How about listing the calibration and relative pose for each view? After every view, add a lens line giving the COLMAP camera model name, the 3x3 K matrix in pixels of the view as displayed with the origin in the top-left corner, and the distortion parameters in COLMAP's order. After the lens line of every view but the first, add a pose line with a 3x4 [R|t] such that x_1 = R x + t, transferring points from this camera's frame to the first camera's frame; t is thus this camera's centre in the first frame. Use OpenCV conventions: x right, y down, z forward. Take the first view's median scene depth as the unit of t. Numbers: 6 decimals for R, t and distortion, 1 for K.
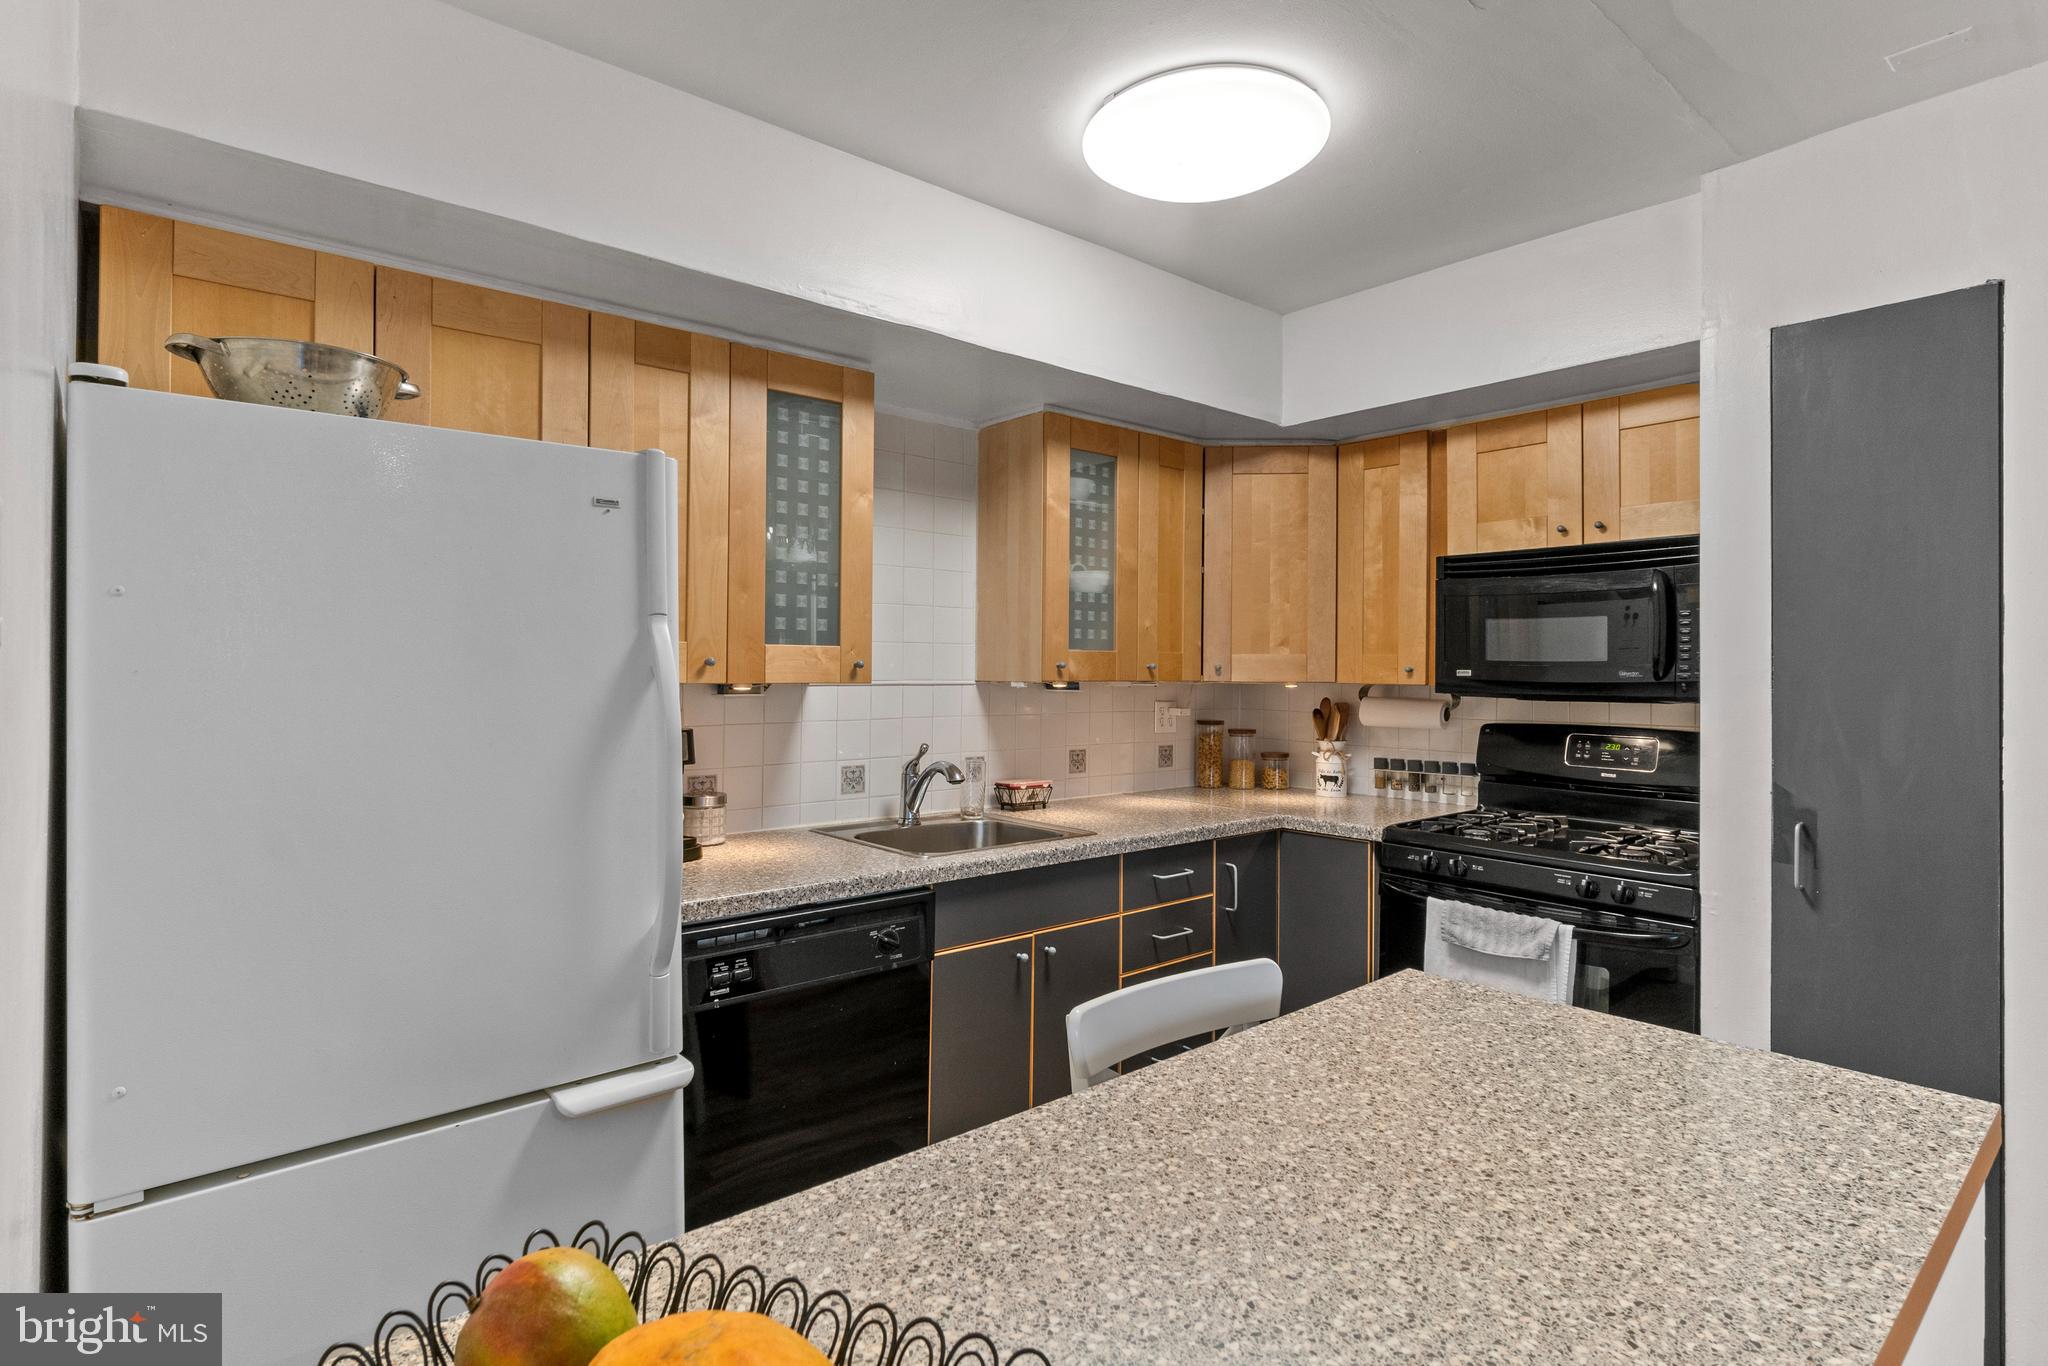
lens RADIAL K [[1047.8, 0, 1027.8], [0, 1047.8, 666.7], [0, 0, 1]] dist [-0.000824, 0.000206]
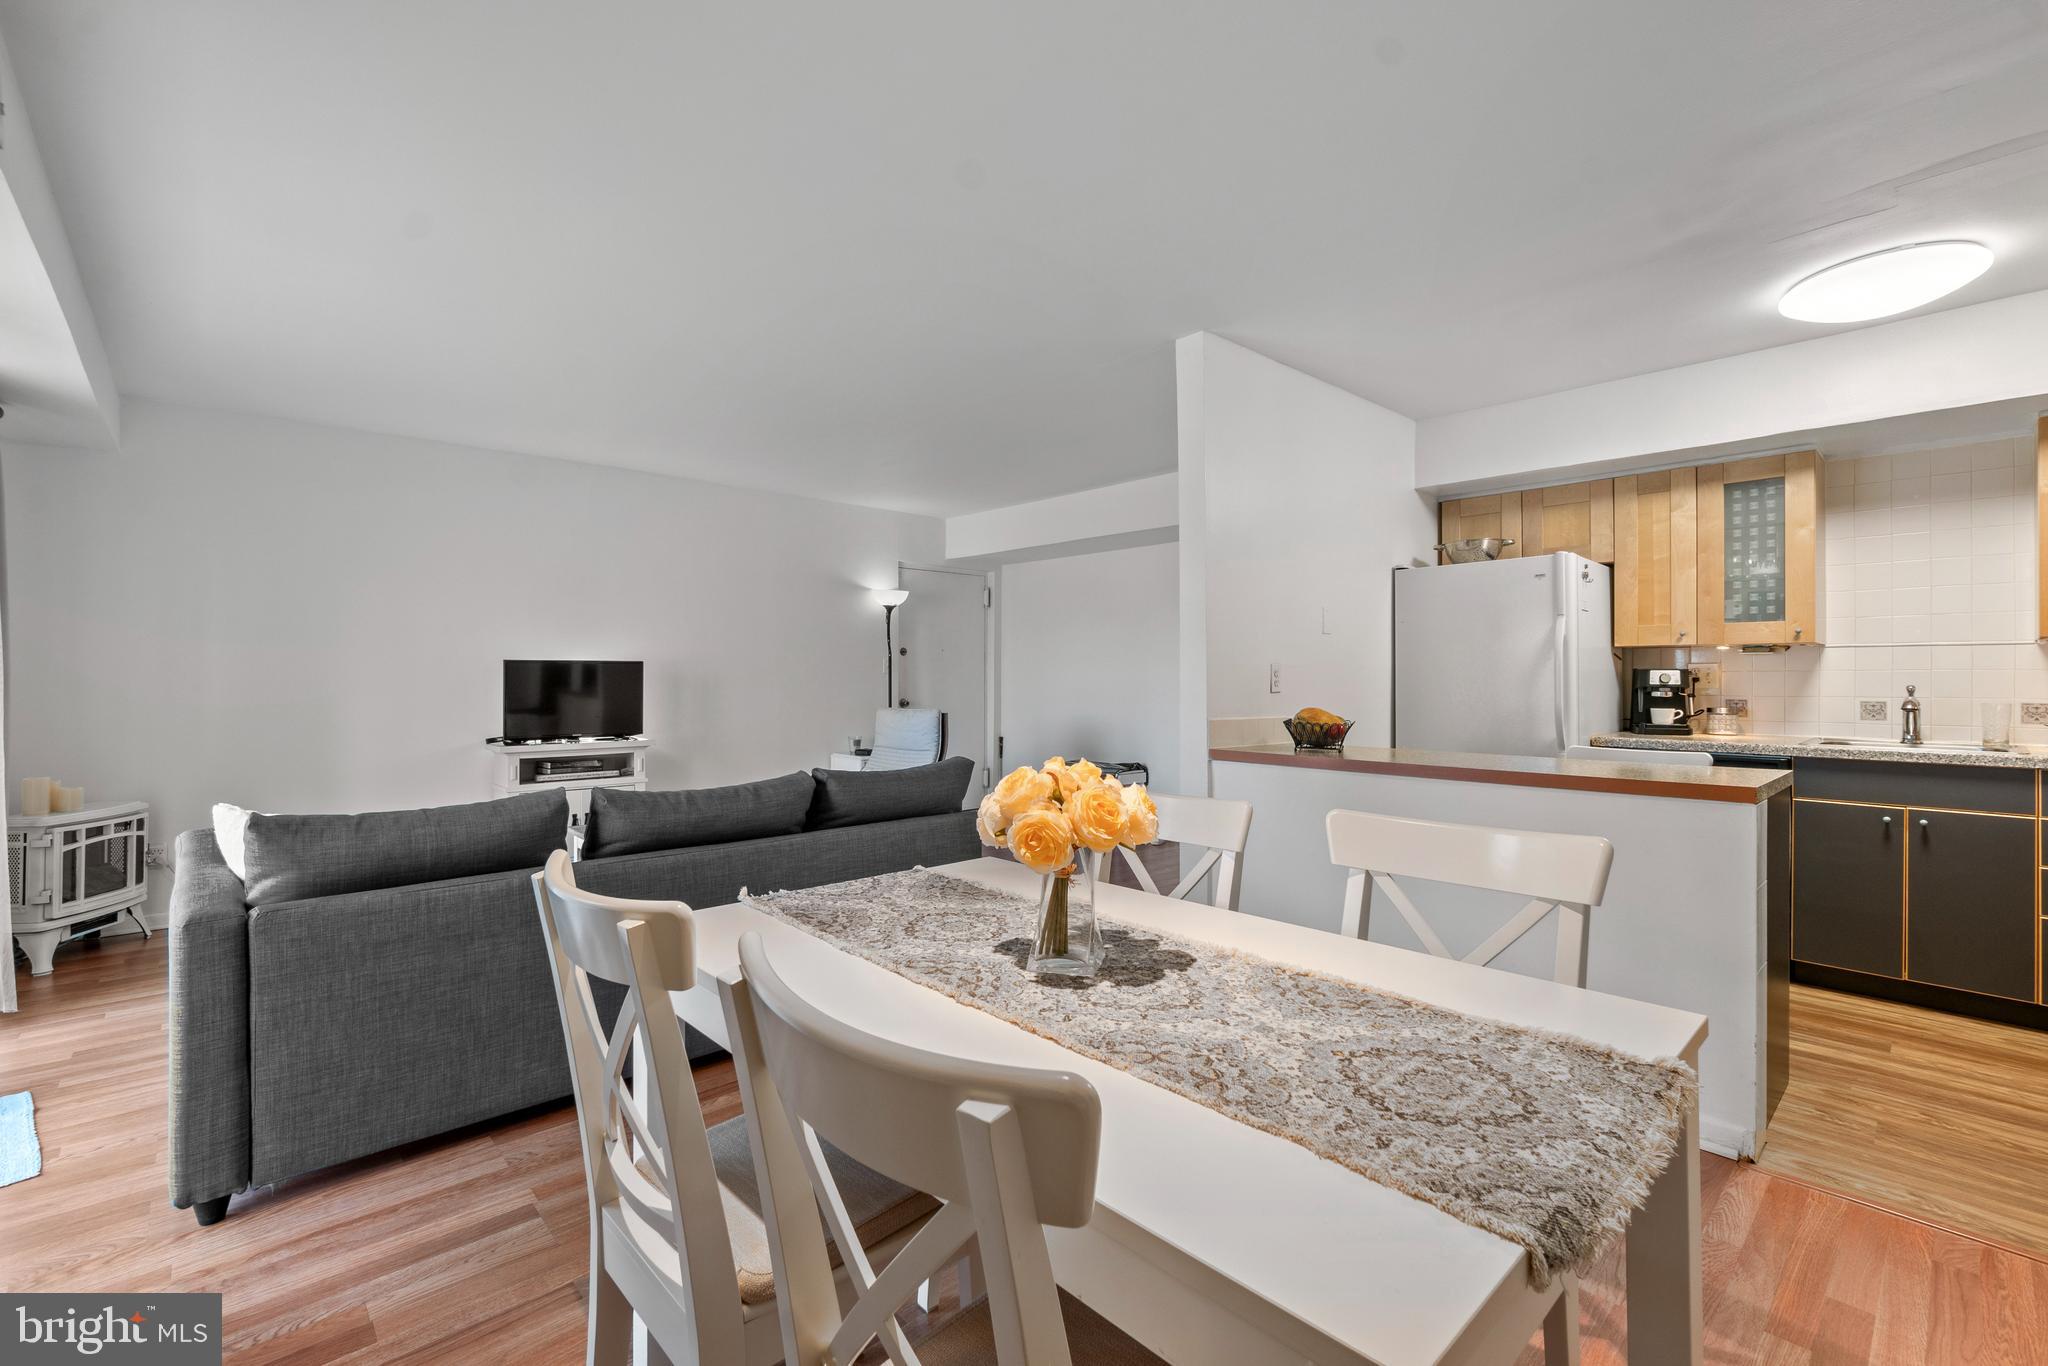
lens RADIAL K [[887.3, 0, 1014.1], [0, 887.3, 678.1], [0, 0, 1]] dist [0.001583, 0.001709]
pose [[0.018482, -0.005944, -0.999812, 0.987683], [0.001252, 0.999982, -0.005922, 0.064179], [0.999828, -0.001143, 0.018489, -0.214879]]
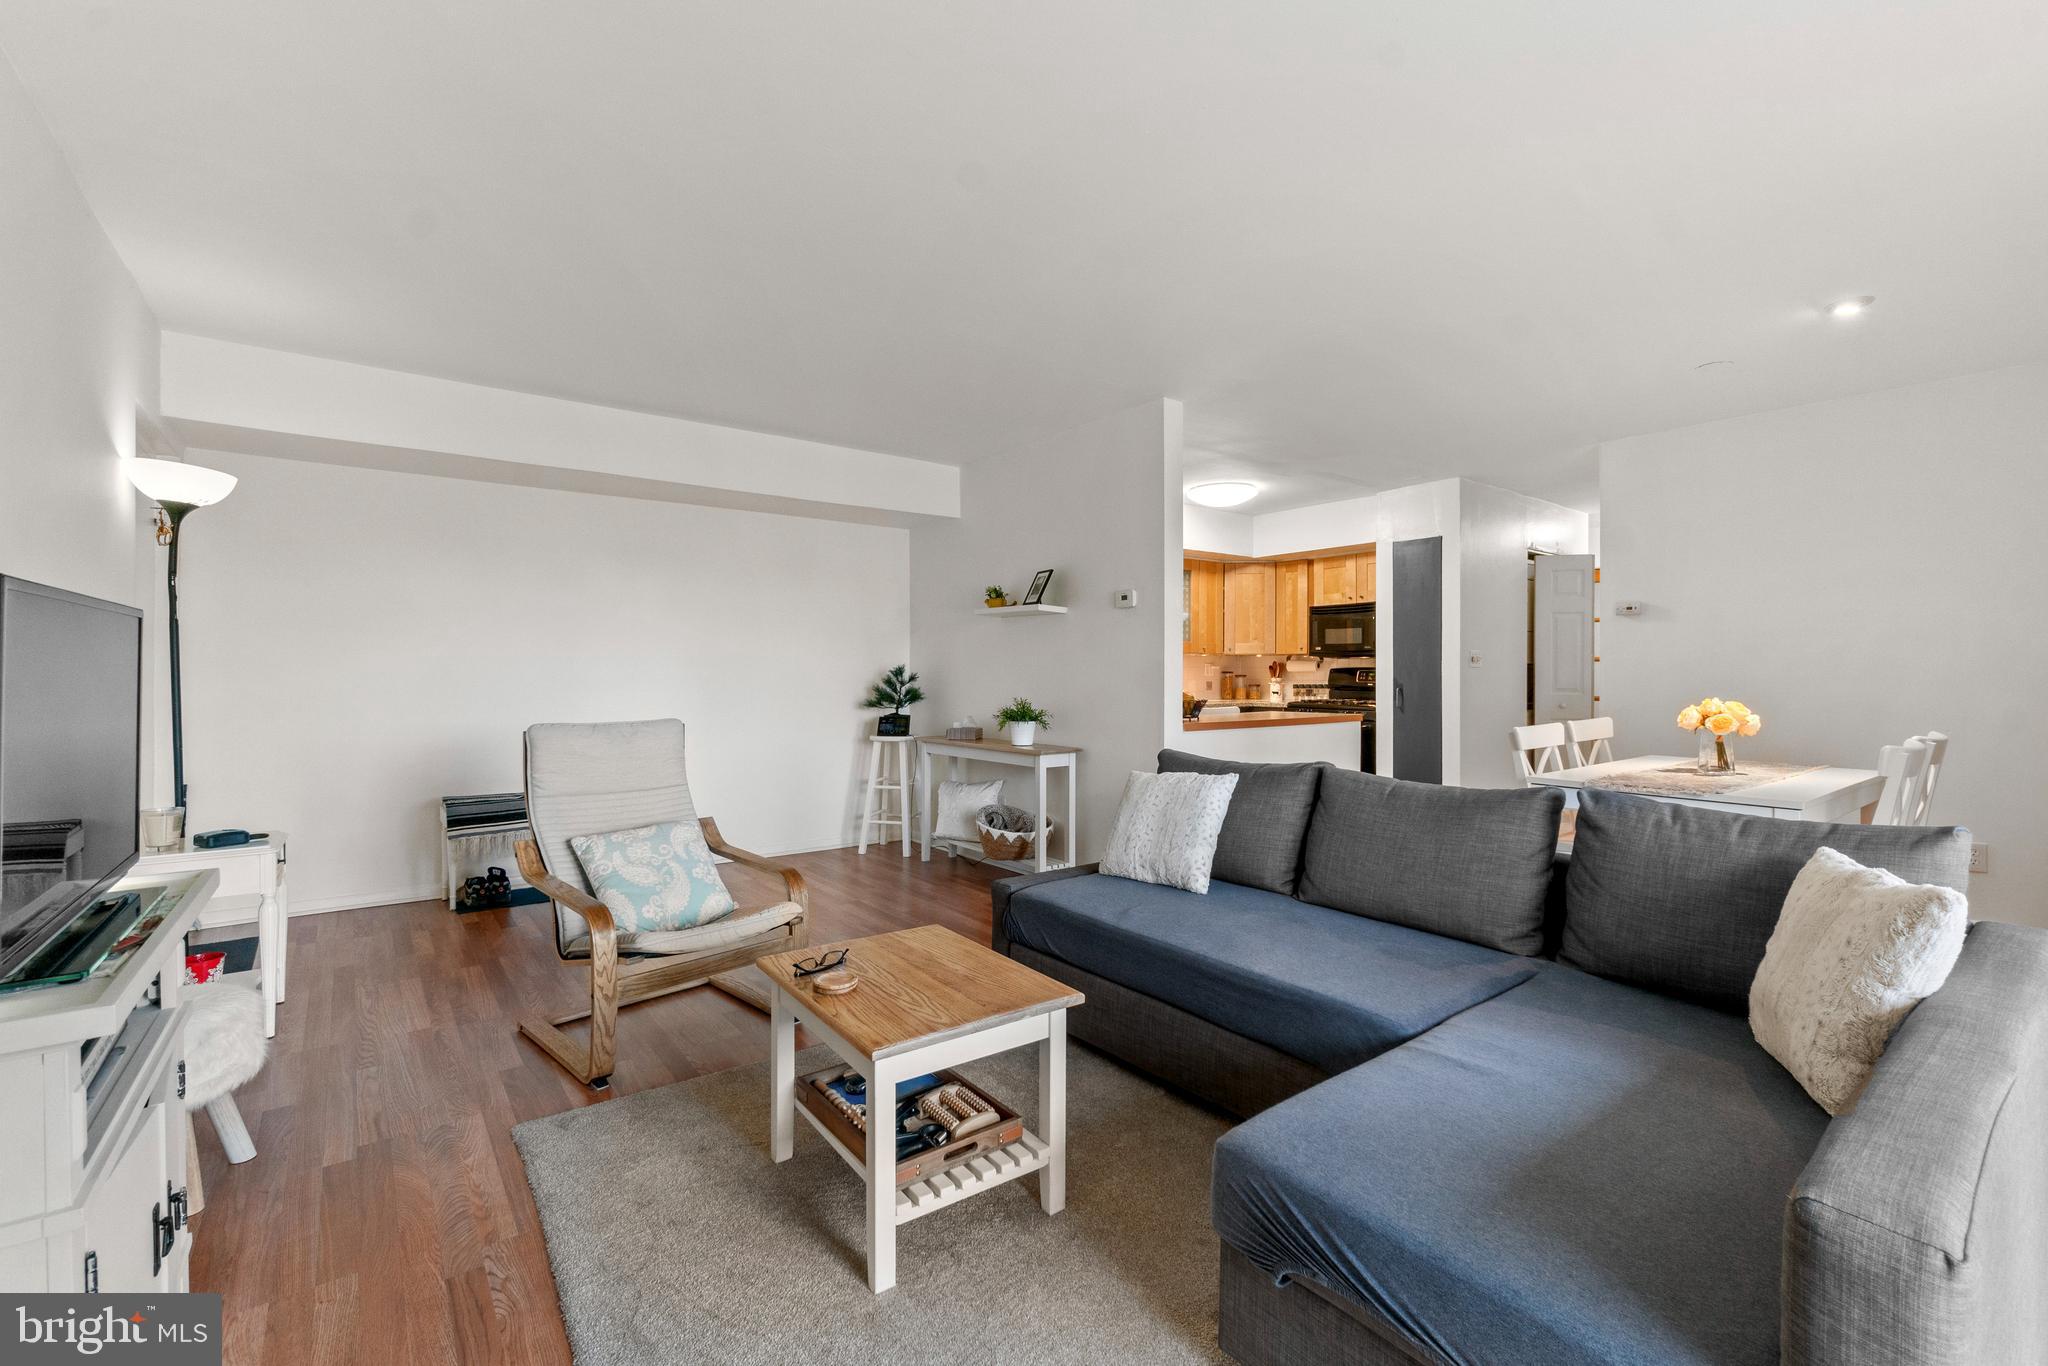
lens RADIAL K [[887.3, 0, 1023.1], [0, 887.3, 681.1], [0, 0, 1]] dist [0.001583, 0.001709]
pose [[0.997910, -0.005753, -0.064366, -0.206704], [0.006511, 0.999912, 0.011572, 0.057860], [0.064293, -0.011967, 0.997859, -1.344738]]
